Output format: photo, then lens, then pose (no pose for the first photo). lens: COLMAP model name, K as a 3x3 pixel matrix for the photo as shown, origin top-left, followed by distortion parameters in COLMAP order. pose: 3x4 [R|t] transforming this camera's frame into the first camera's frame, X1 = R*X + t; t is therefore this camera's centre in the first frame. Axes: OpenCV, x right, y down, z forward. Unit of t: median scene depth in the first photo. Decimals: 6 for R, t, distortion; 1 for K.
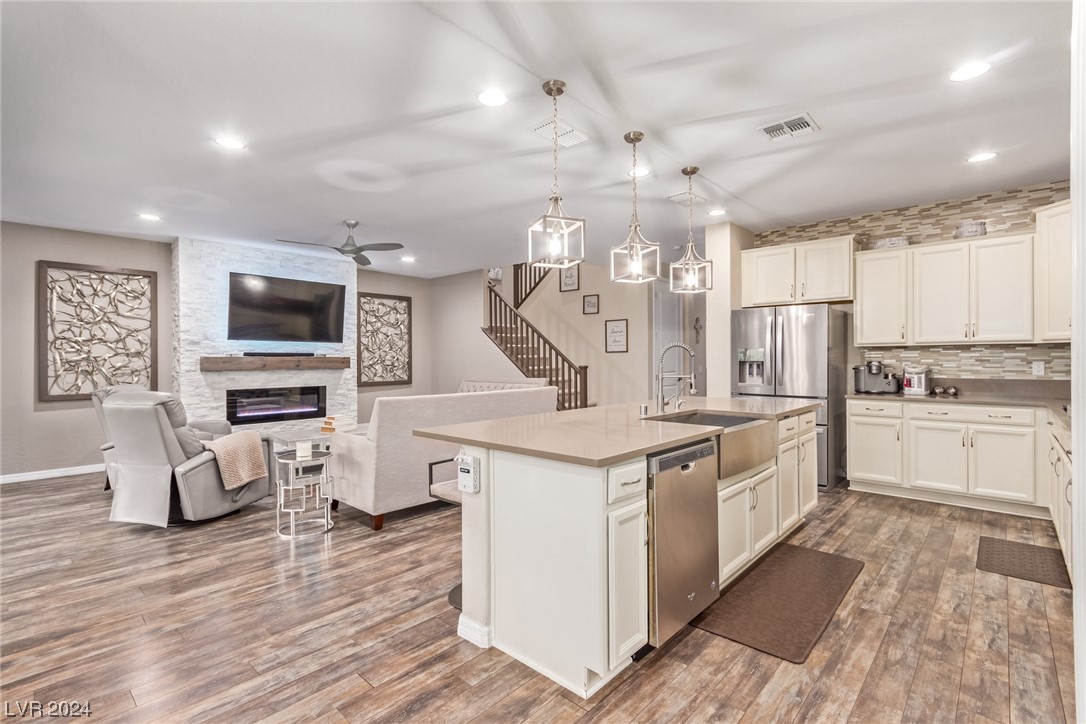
lens RADIAL K [[500.7, 0, 534.4], [0, 500.7, 360.1], [0, 0, 1]] dist [-0.000479, 0.001537]
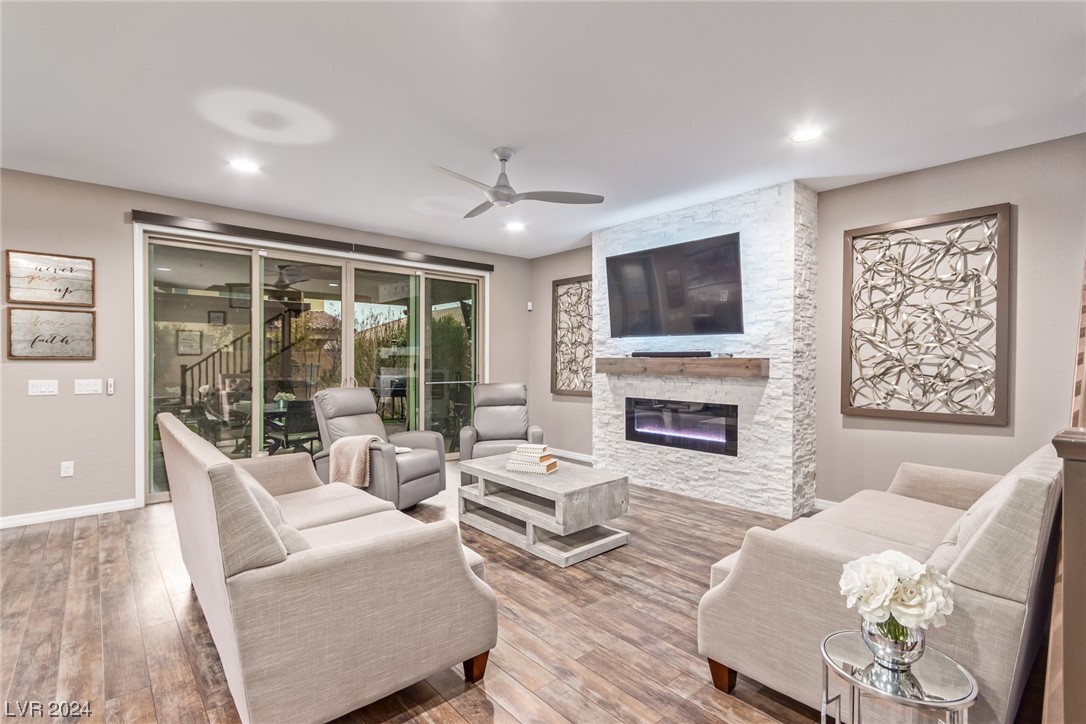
lens RADIAL K [[500.7, 0, 536.7], [0, 500.7, 366.2], [0, 0, 1]] dist [-0.000479, 0.001537]
pose [[-0.080506, 0.018086, -0.996590, 0.222507], [-0.003149, 0.999826, 0.018399, -0.007045], [0.996749, 0.004619, -0.080436, 0.859618]]
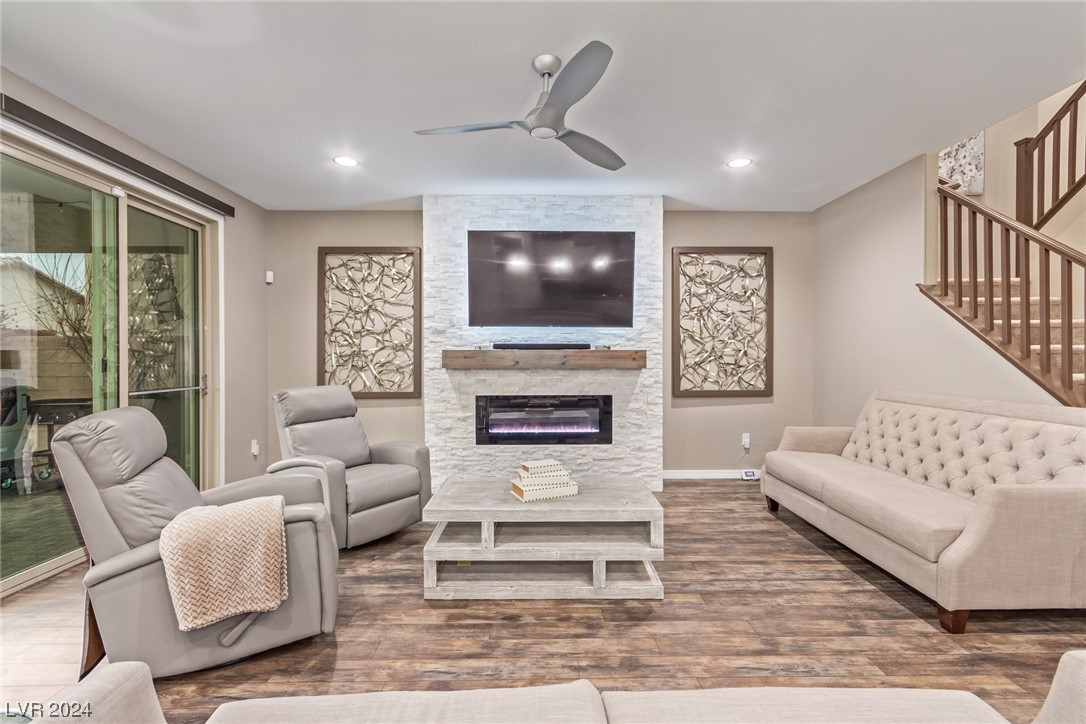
lens RADIAL K [[500.7, 0, 542.7], [0, 500.7, 359.8], [0, 0, 1]] dist [-0.000479, 0.001537]
pose [[0.701090, 0.008867, -0.713018, -0.023265], [-0.003083, 0.999951, 0.009403, 0.000310], [0.713067, -0.004394, 0.701083, 0.520548]]
